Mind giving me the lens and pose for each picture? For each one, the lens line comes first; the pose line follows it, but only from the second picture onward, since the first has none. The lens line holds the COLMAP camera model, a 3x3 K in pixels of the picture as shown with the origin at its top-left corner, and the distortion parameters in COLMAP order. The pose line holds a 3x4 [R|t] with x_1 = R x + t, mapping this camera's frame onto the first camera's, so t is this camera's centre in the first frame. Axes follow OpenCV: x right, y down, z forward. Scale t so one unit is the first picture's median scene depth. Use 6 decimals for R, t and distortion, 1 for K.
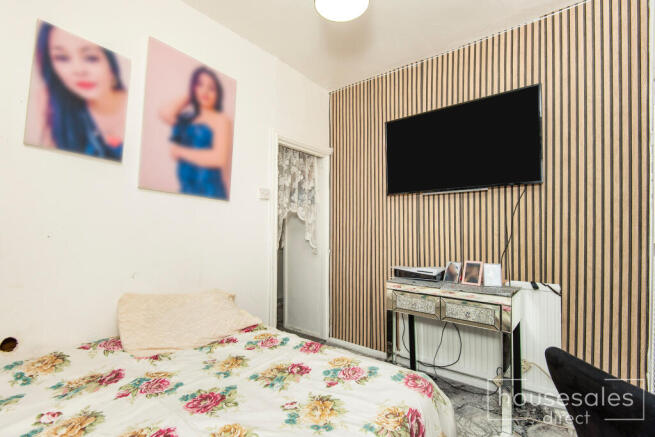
lens RADIAL K [[299.3, 0, 327.4], [0, 299.3, 228.2], [0, 0, 1]] dist [0.000854, 0.000041]
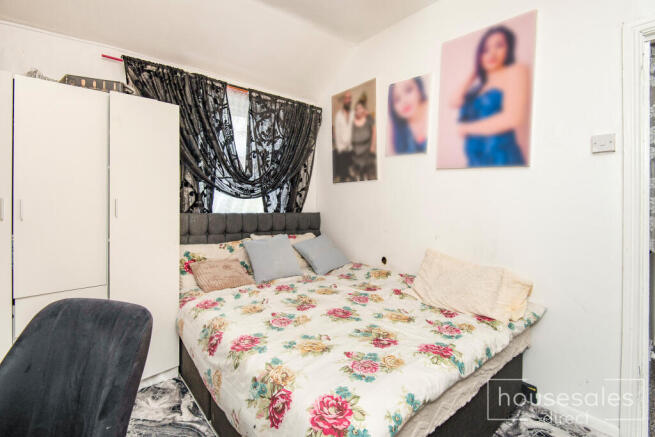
lens RADIAL K [[298.9, 0, 325.6], [0, 298.9, 202.1], [0, 0, 1]] dist [0.002605, -0.000012]
pose [[-0.204610, 0.003905, -0.978836, 0.756356], [0.003966, 0.999987, 0.003160, 0.000618], [0.978836, -0.003235, -0.204623, 0.839968]]
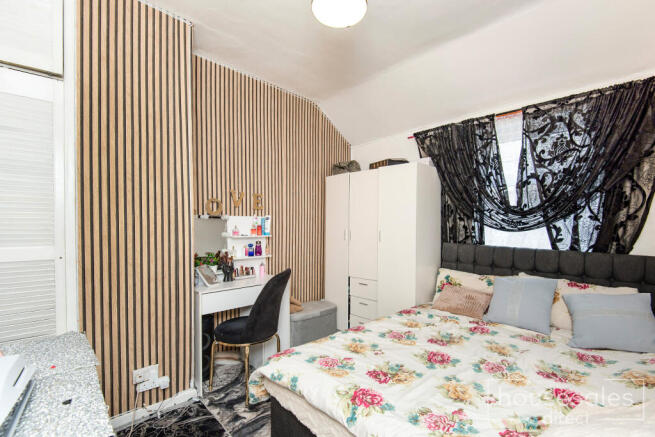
lens RADIAL K [[299.3, 0, 327.4], [0, 299.3, 228.2], [0, 0, 1]] dist [0.000854, 0.000041]
pose [[-0.990524, -0.009056, 0.137041, -0.048257], [-0.009243, 0.999957, -0.000729, -0.021955], [-0.137029, -0.001989, -0.990565, 1.679849]]
